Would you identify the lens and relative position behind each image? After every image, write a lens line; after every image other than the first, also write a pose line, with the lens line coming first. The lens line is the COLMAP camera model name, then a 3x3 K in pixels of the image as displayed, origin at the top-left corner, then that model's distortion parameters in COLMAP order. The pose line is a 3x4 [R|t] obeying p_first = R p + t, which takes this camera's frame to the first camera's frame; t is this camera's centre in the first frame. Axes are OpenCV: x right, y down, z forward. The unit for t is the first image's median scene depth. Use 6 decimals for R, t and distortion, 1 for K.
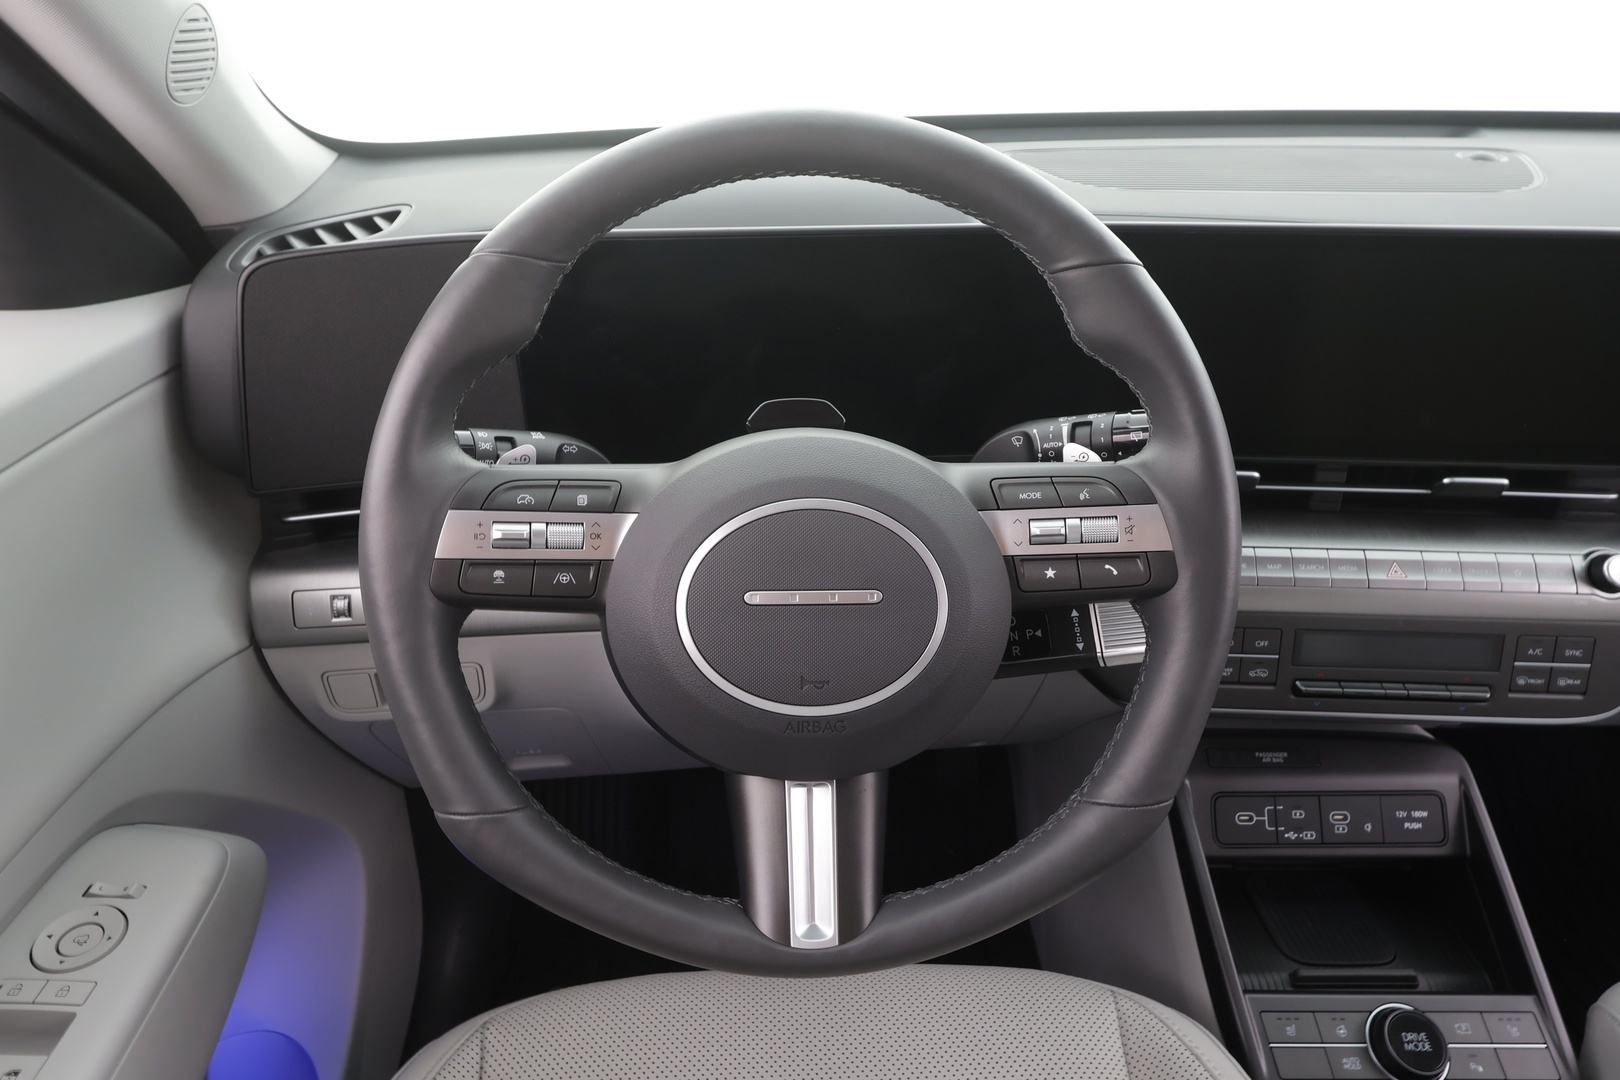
lens RADIAL K [[996.7, 0, 810.0], [0, 996.7, 540.0], [0, 0, 1]] dist [0.001434, 0.000036]
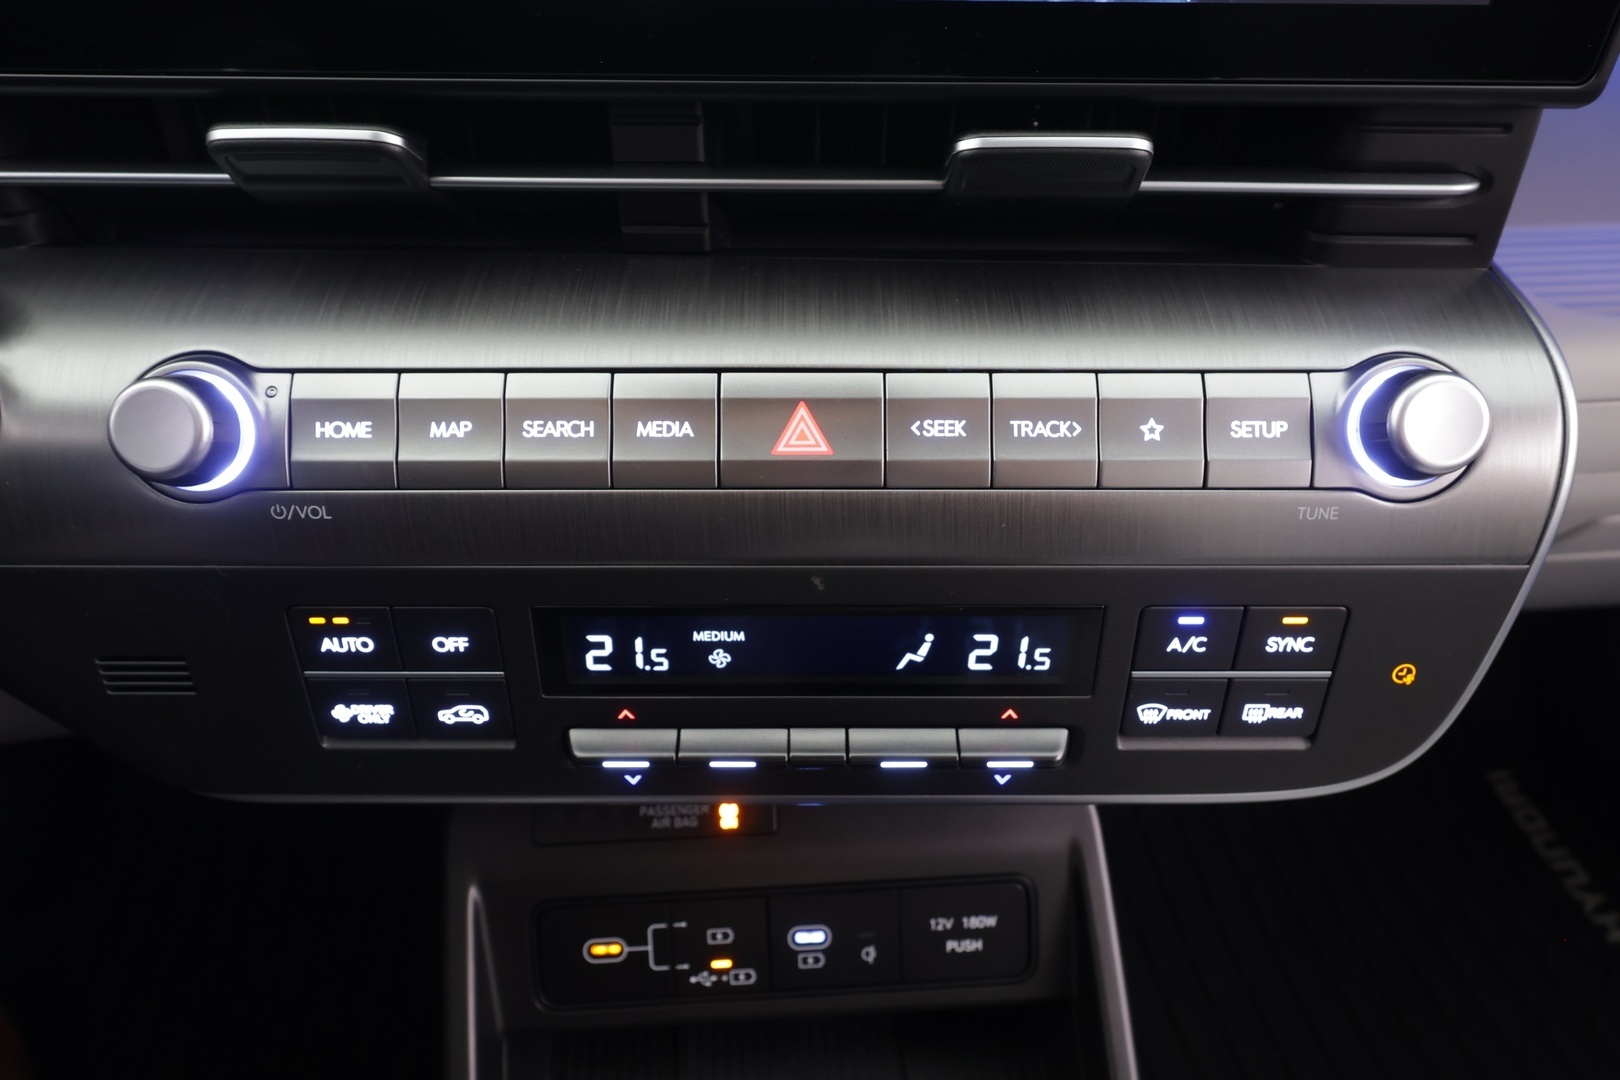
lens RADIAL K [[996.7, 0, 810.0], [0, 996.7, 540.0], [0, 0, 1]] dist [0.001434, 0.000036]
pose [[0.998210, -0.037015, 0.046968, 0.582487], [0.023862, 0.966719, 0.254726, -0.020275], [-0.054833, -0.253149, 0.965872, 0.676379]]
